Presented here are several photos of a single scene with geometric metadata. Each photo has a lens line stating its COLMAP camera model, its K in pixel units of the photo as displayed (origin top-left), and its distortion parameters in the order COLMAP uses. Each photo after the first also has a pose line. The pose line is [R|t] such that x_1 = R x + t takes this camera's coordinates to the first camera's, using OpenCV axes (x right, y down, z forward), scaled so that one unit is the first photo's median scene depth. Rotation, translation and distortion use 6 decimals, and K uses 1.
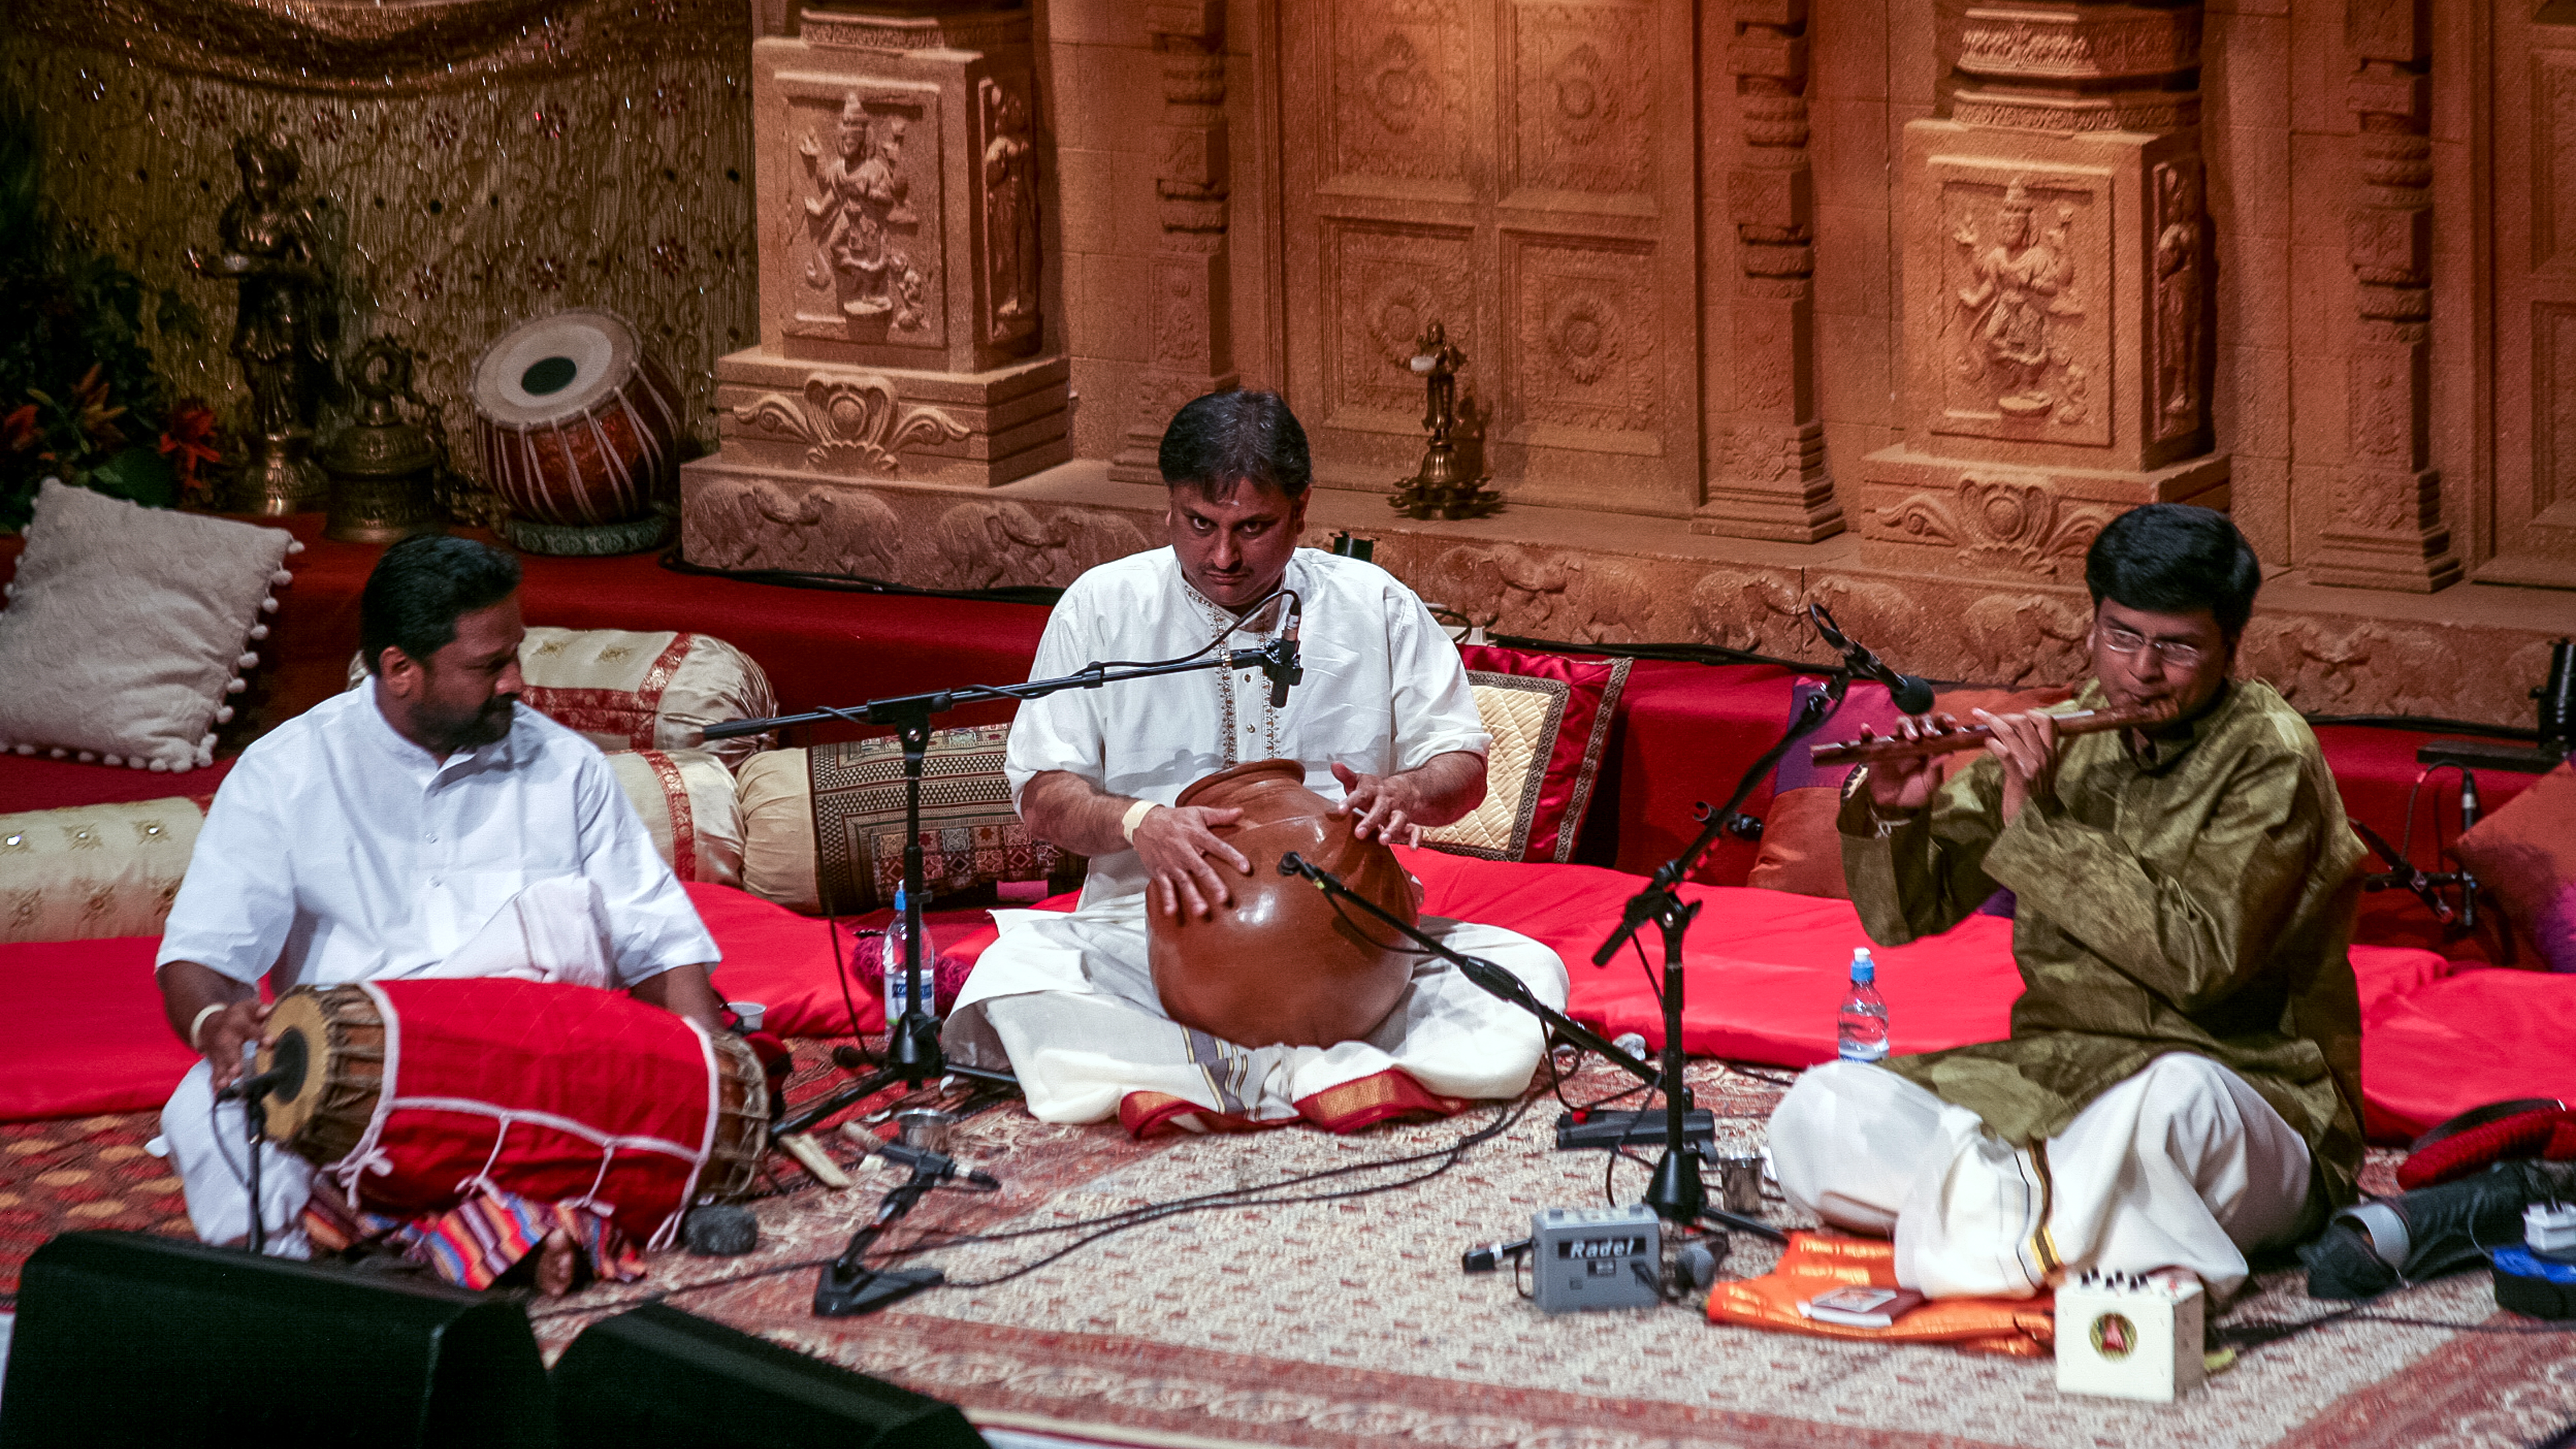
lens RADIAL K [[14395.7, 0, 1288.6], [0, 14395.7, 728.5], [0, 0, 1]] dist [0.525490, 0.000000]
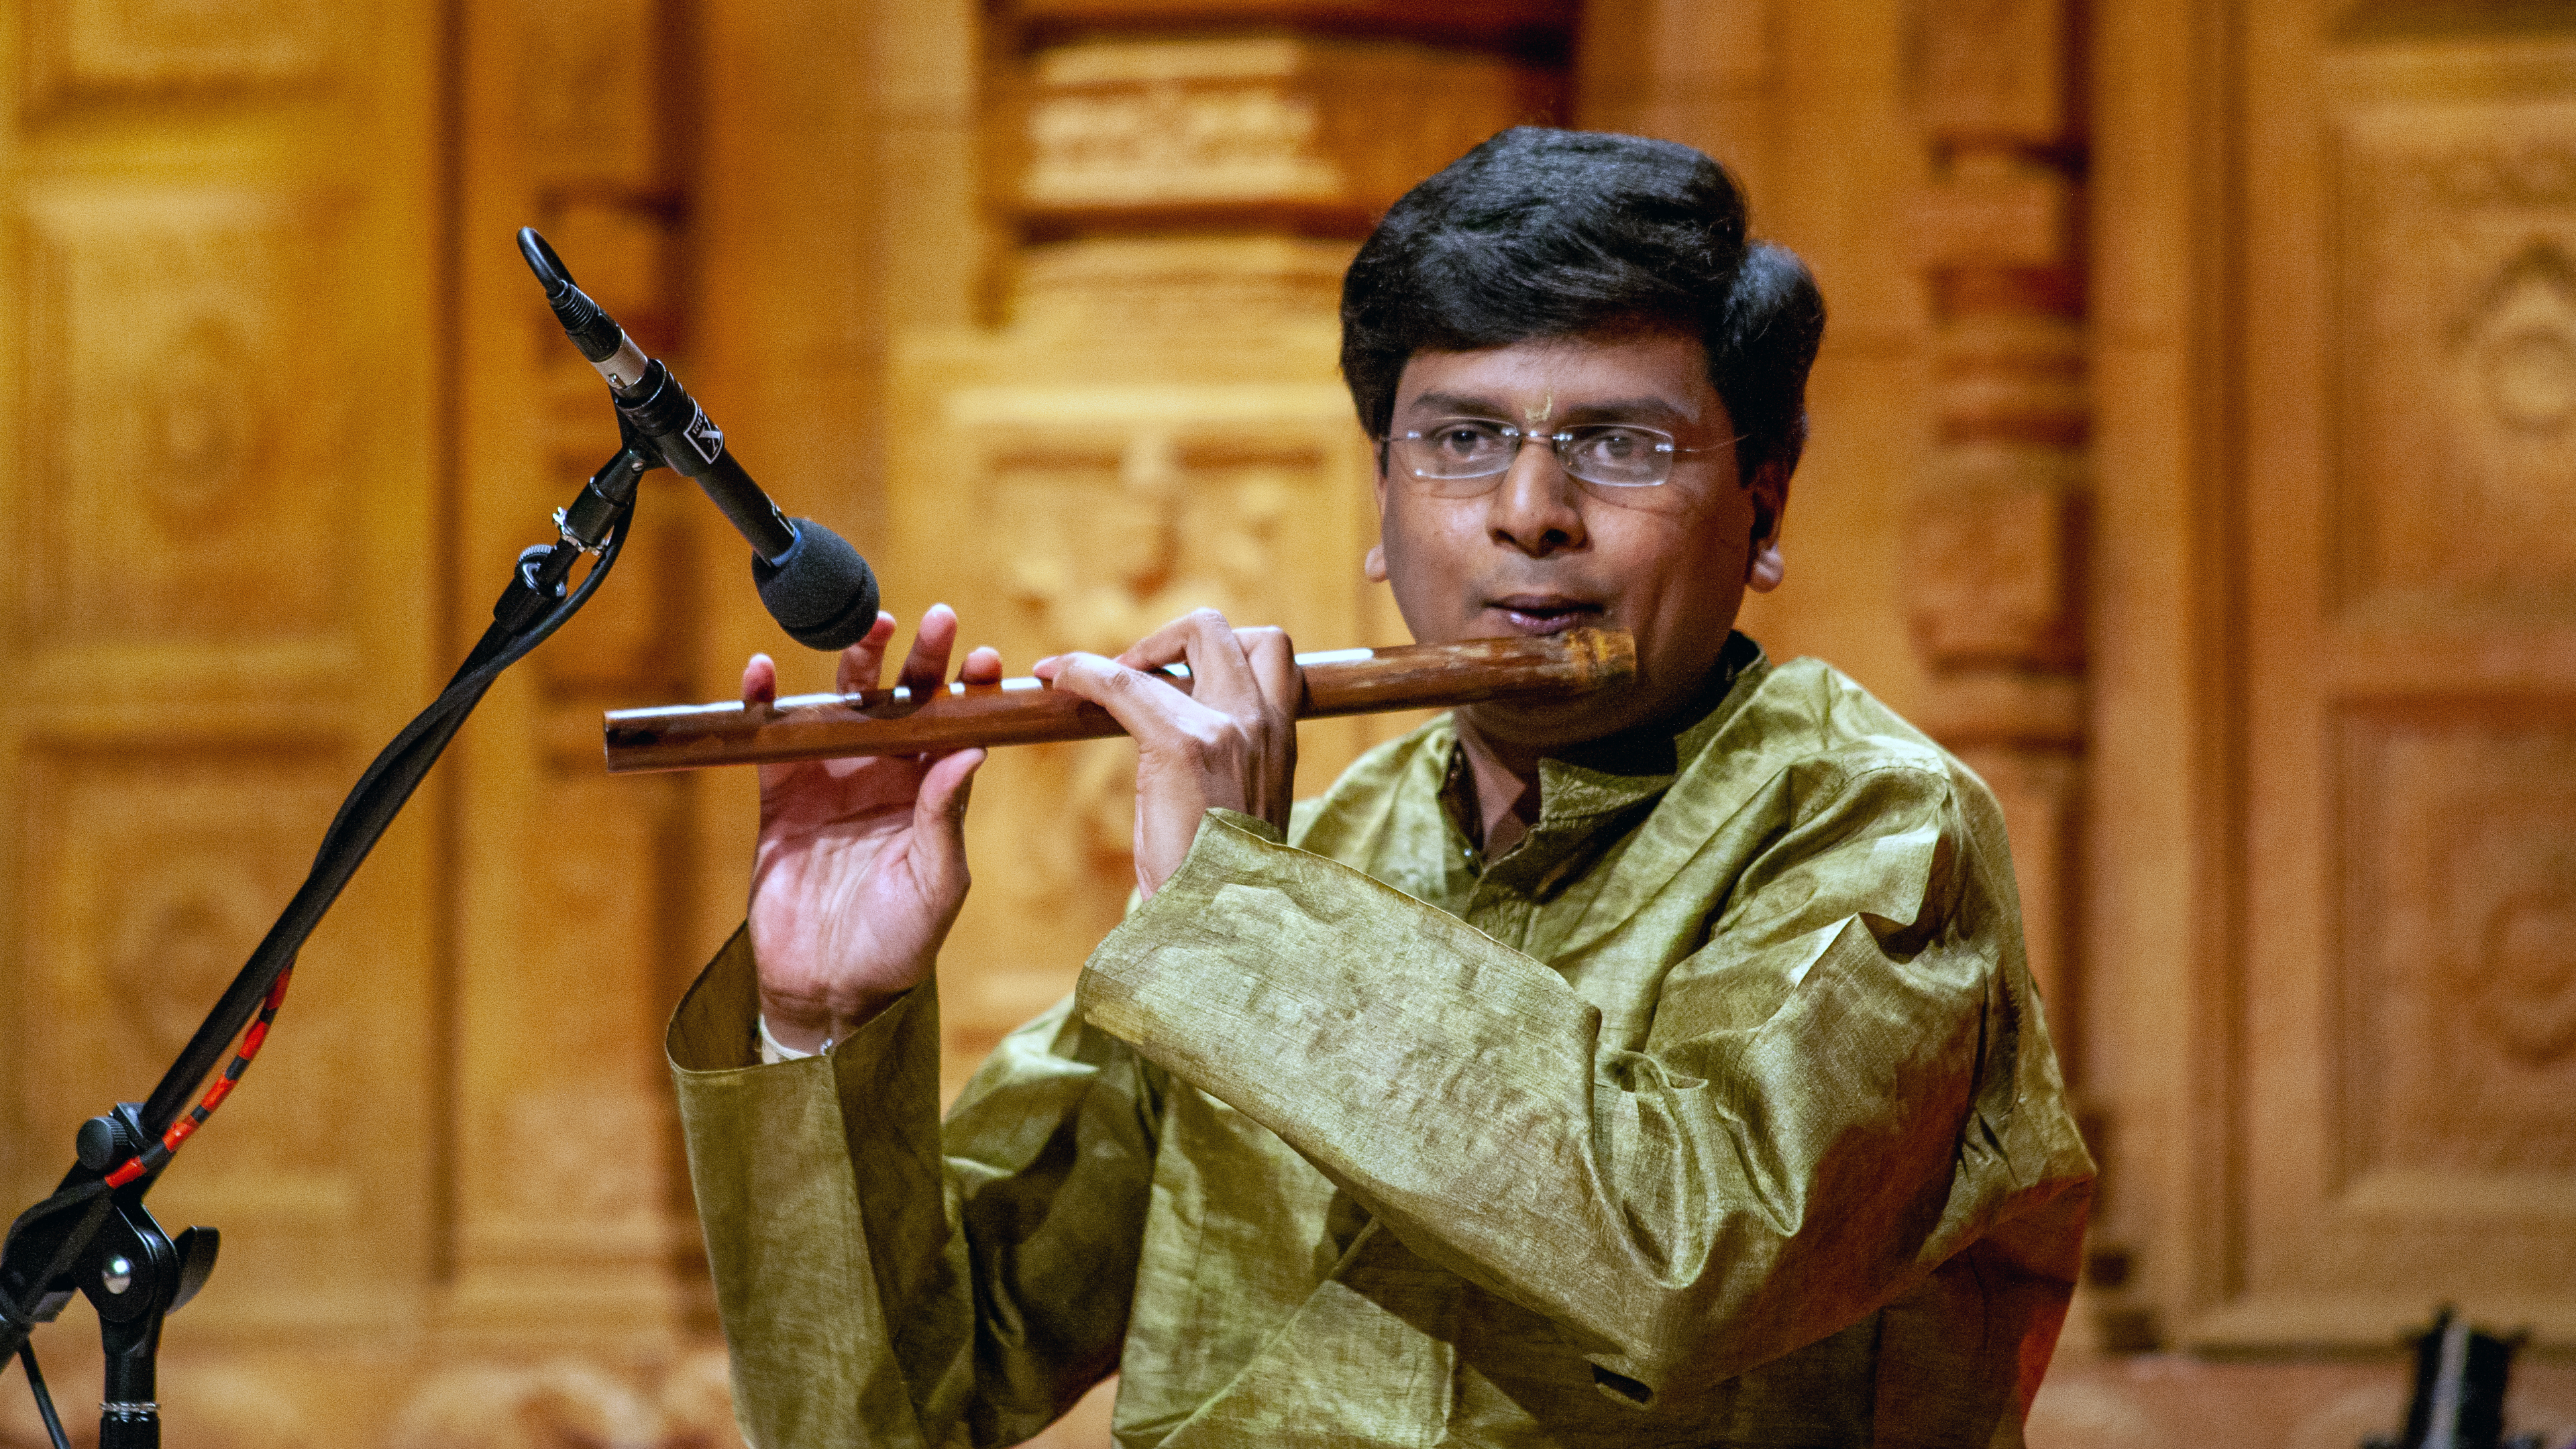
lens RADIAL K [[14395.7, 0, 1287.3], [0, 14395.7, 722.1], [0, 0, 1]] dist [0.525490, 0.000000]
pose [[0.998461, 0.026109, 0.048935, 0.033245], [-0.013191, 0.968742, -0.247718, 0.078633], [-0.053873, 0.246691, 0.967596, 0.576430]]
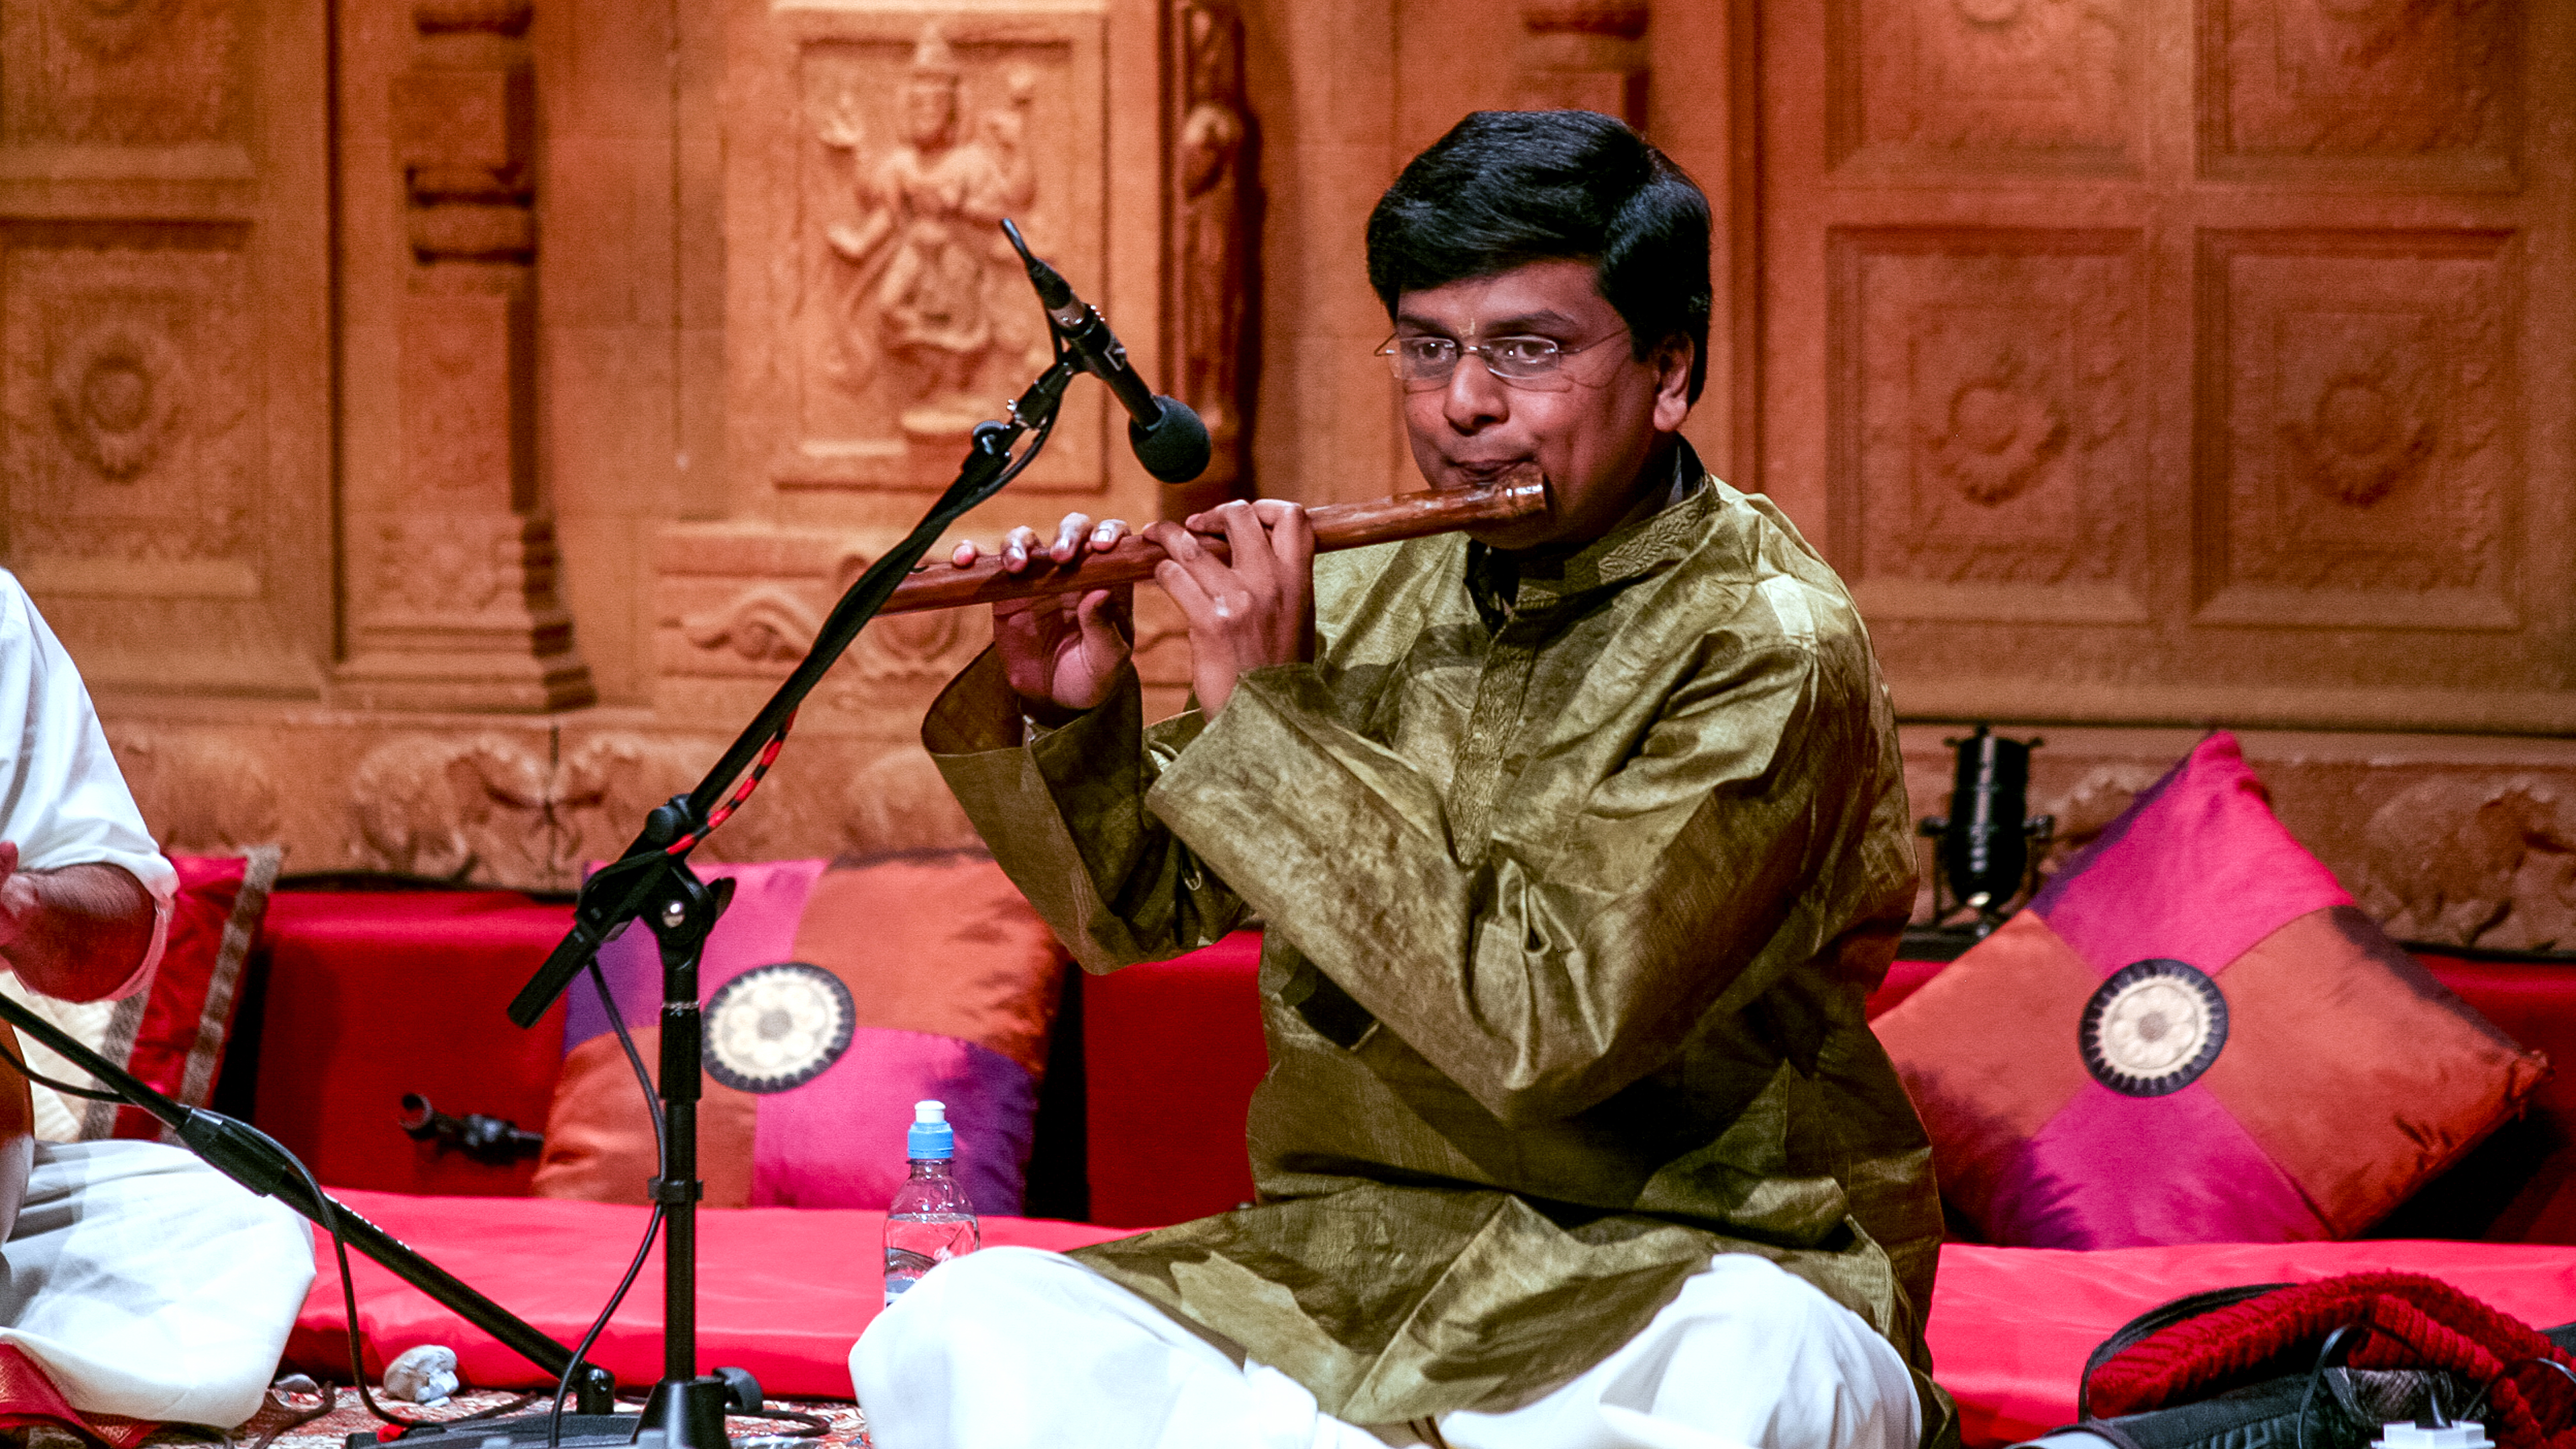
lens RADIAL K [[14395.7, 0, 1285.9], [0, 14395.7, 718.0], [0, 0, 1]] dist [0.525490, 0.000000]
pose [[0.982659, 0.003721, 0.185384, -0.042233], [0.022977, 0.989649, -0.141656, 0.070899], [-0.183992, 0.143459, 0.972402, 0.440213]]
